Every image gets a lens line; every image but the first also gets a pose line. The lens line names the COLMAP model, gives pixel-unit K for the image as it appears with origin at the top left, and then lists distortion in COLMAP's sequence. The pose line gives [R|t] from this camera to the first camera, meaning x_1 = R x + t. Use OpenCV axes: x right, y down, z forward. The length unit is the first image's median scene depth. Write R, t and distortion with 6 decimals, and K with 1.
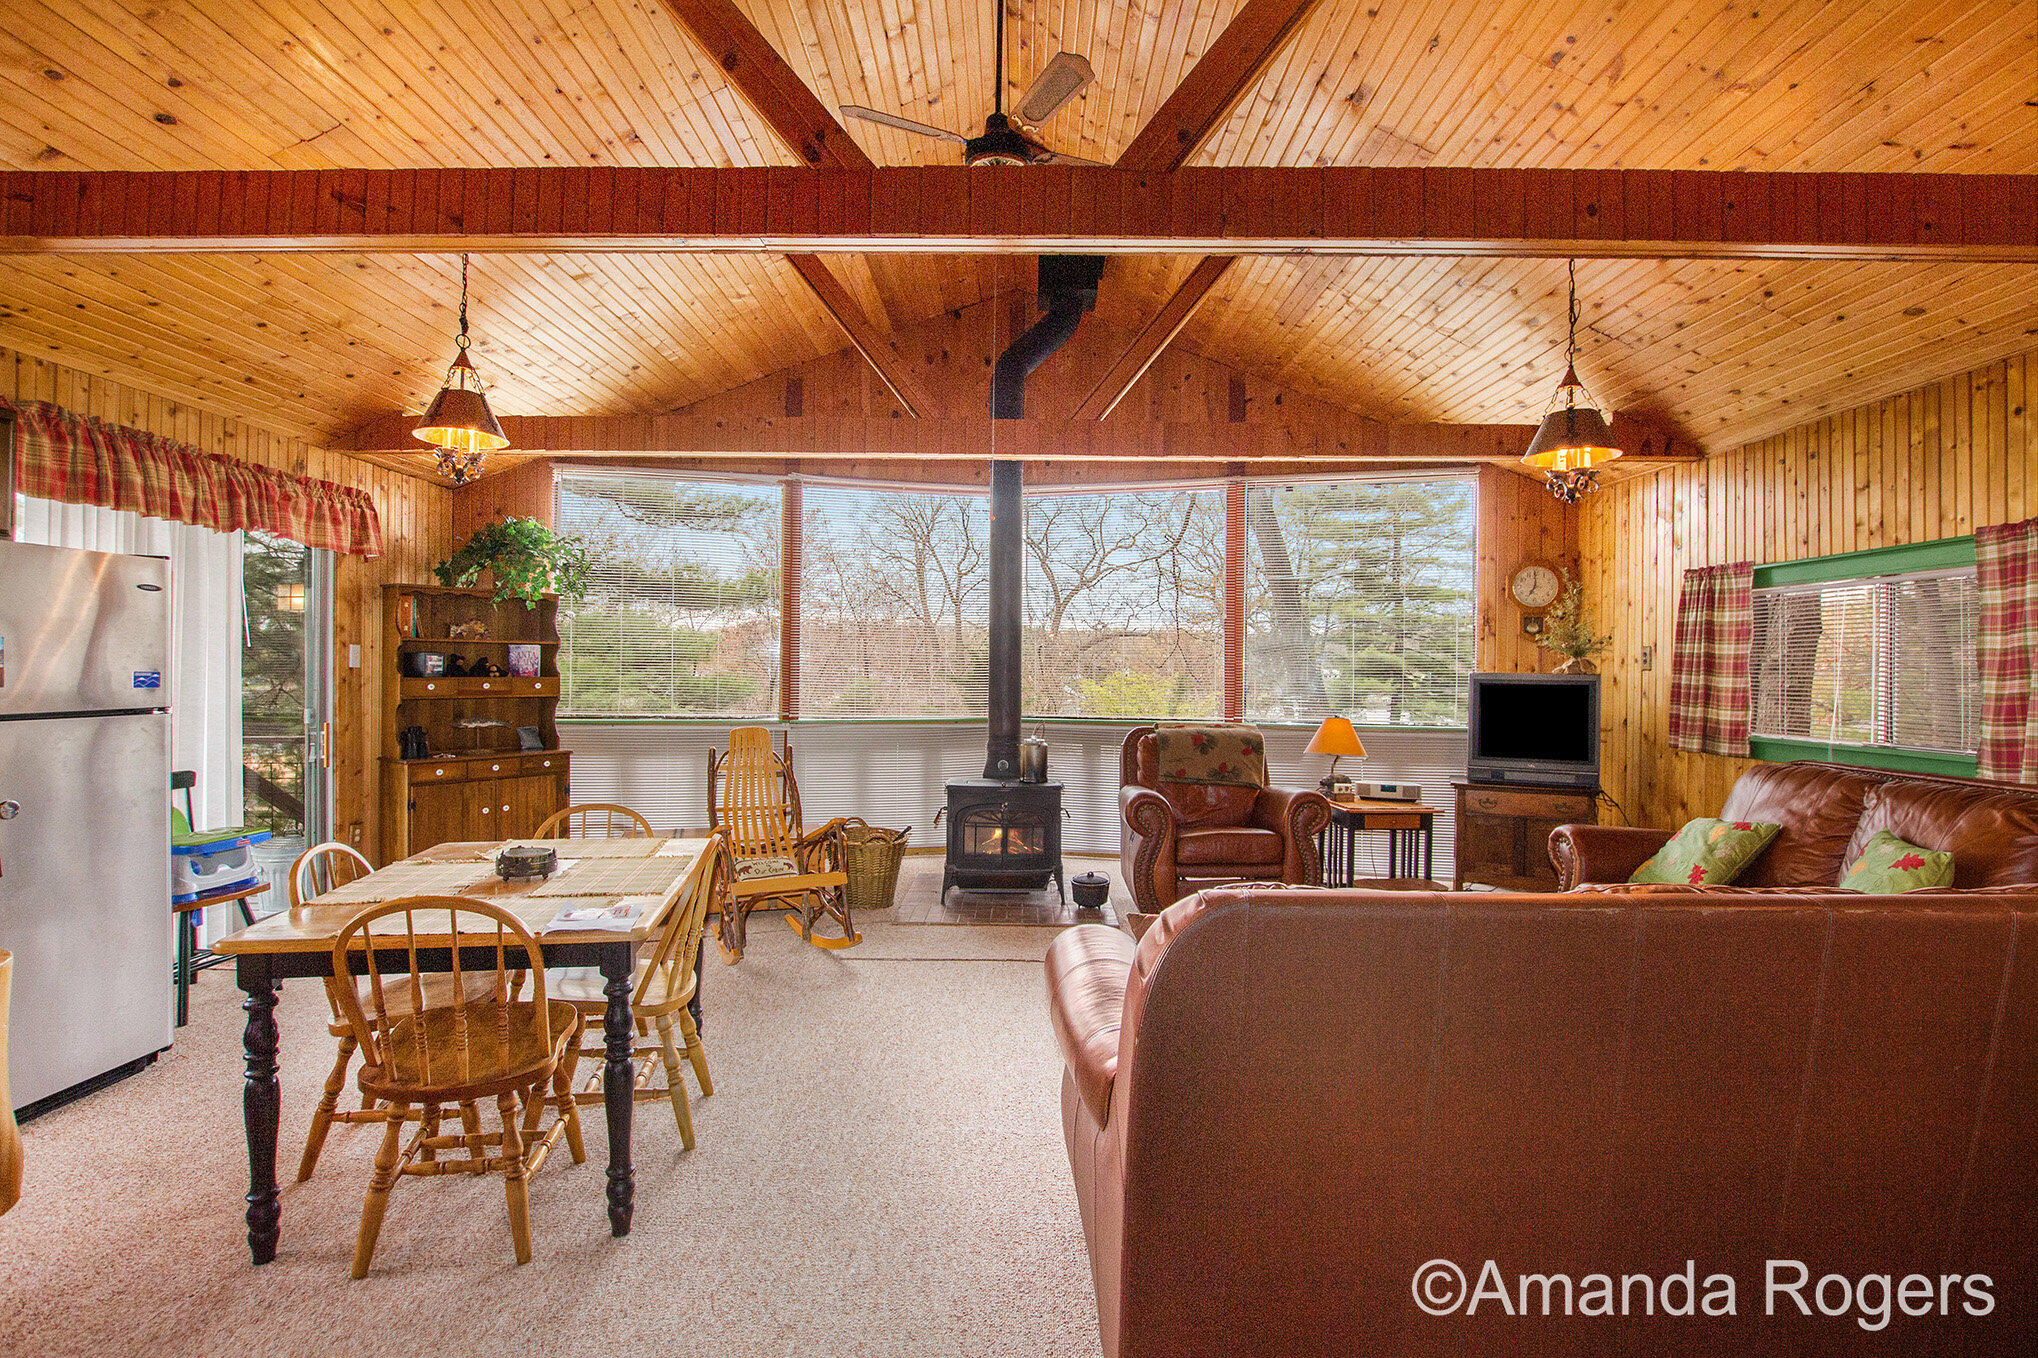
lens RADIAL K [[966.0, 0, 1046.4], [0, 966.0, 671.5], [0, 0, 1]] dist [-0.001990, -0.000253]
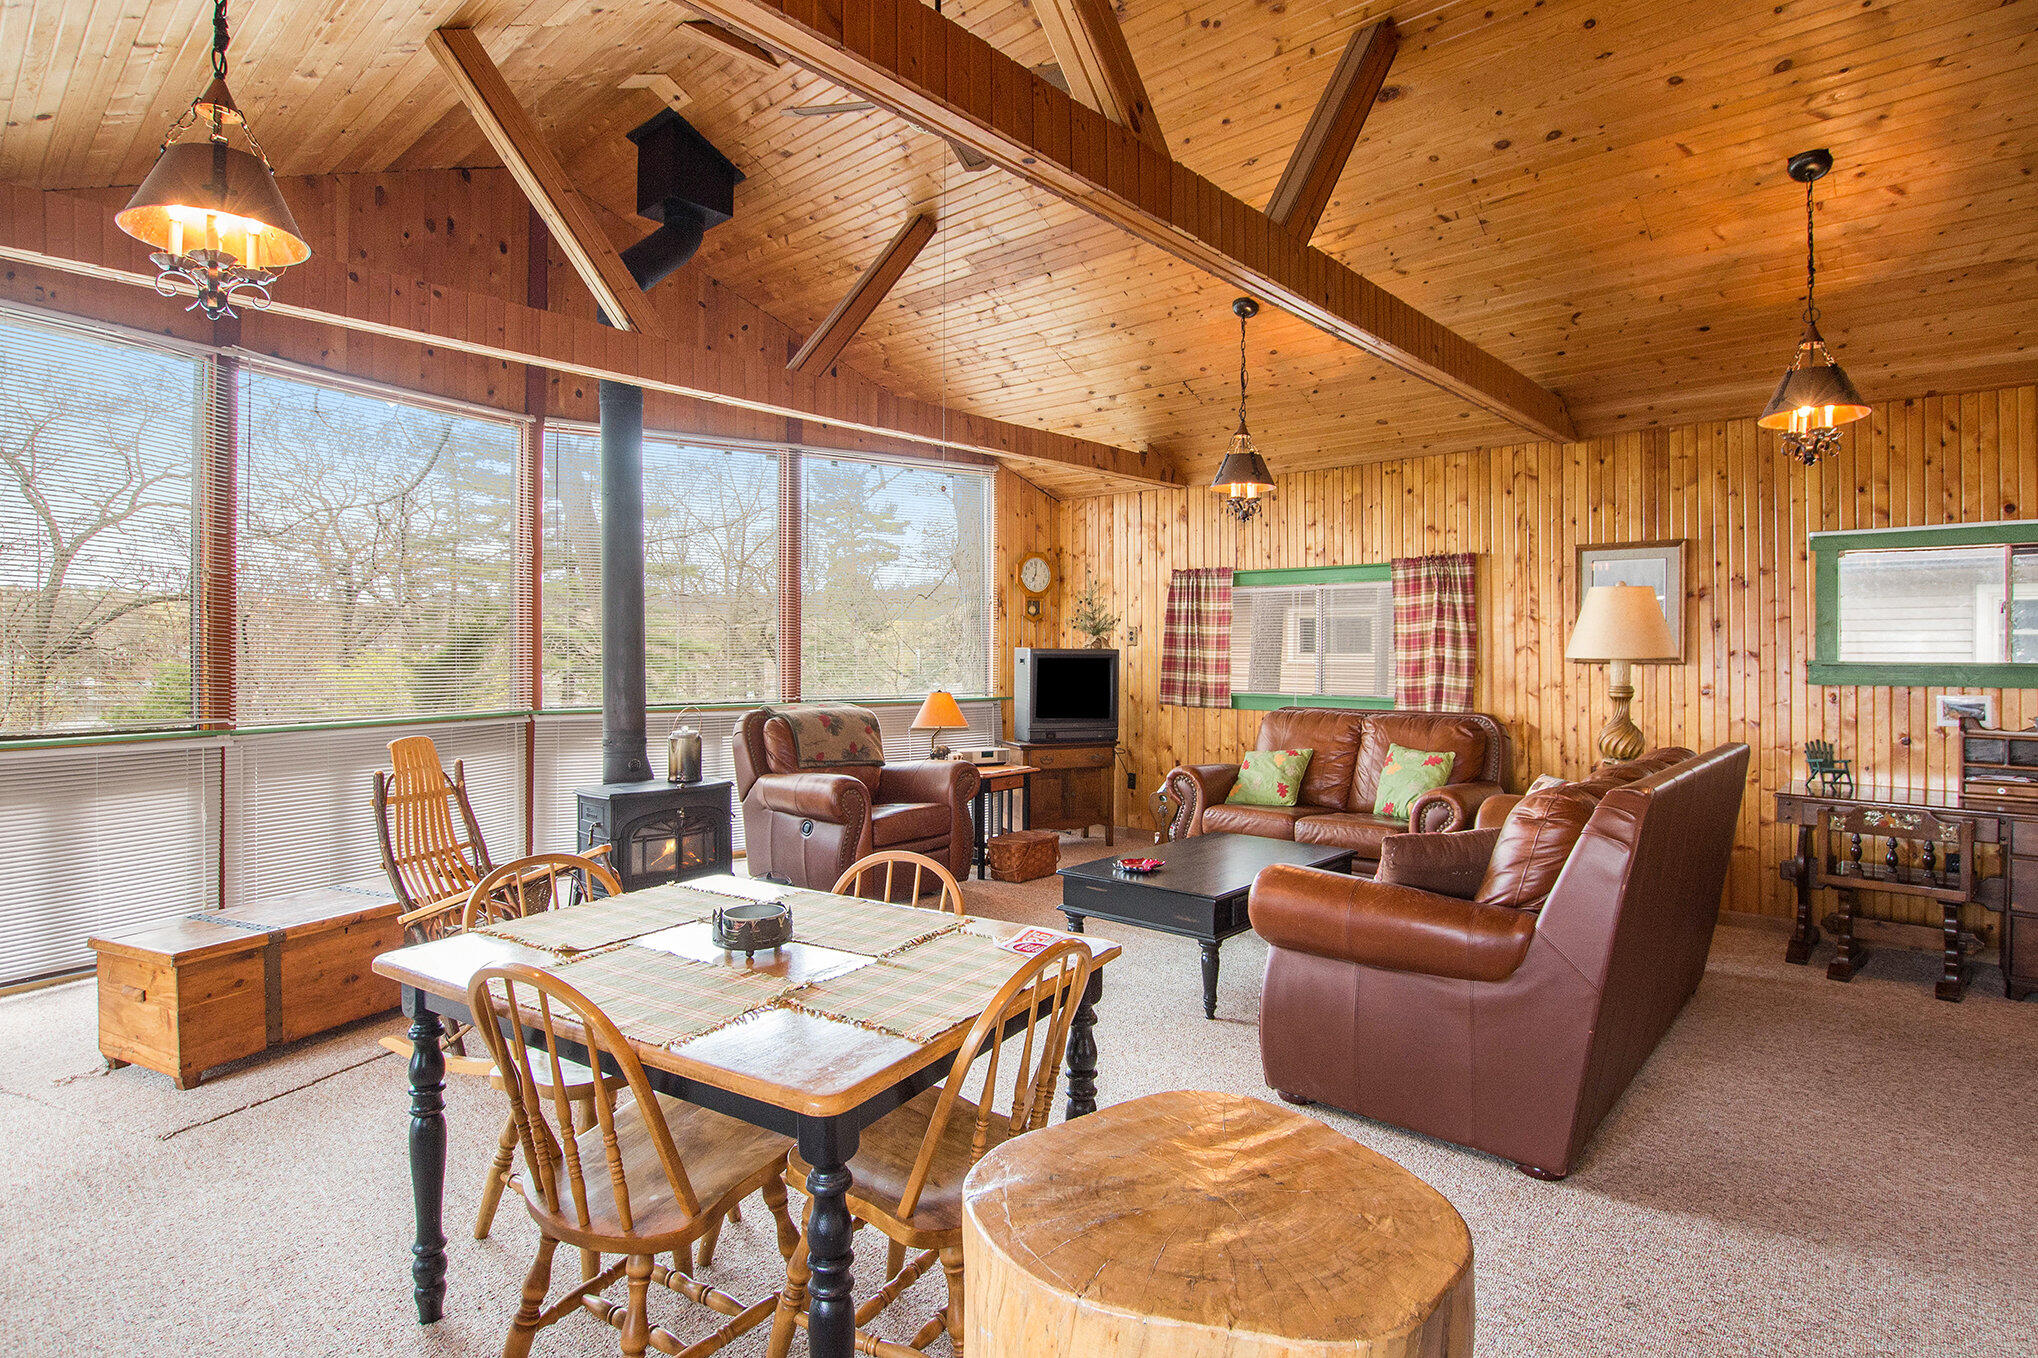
lens RADIAL K [[1050.8, 0, 1027.0], [0, 1050.8, 656.7], [0, 0, 1]] dist [-0.021680, -0.000321]
pose [[0.673962, -0.011015, 0.738684, -0.541112], [0.004104, 0.999929, 0.011167, -0.003085], [-0.738755, -0.004495, 0.673960, 0.177145]]
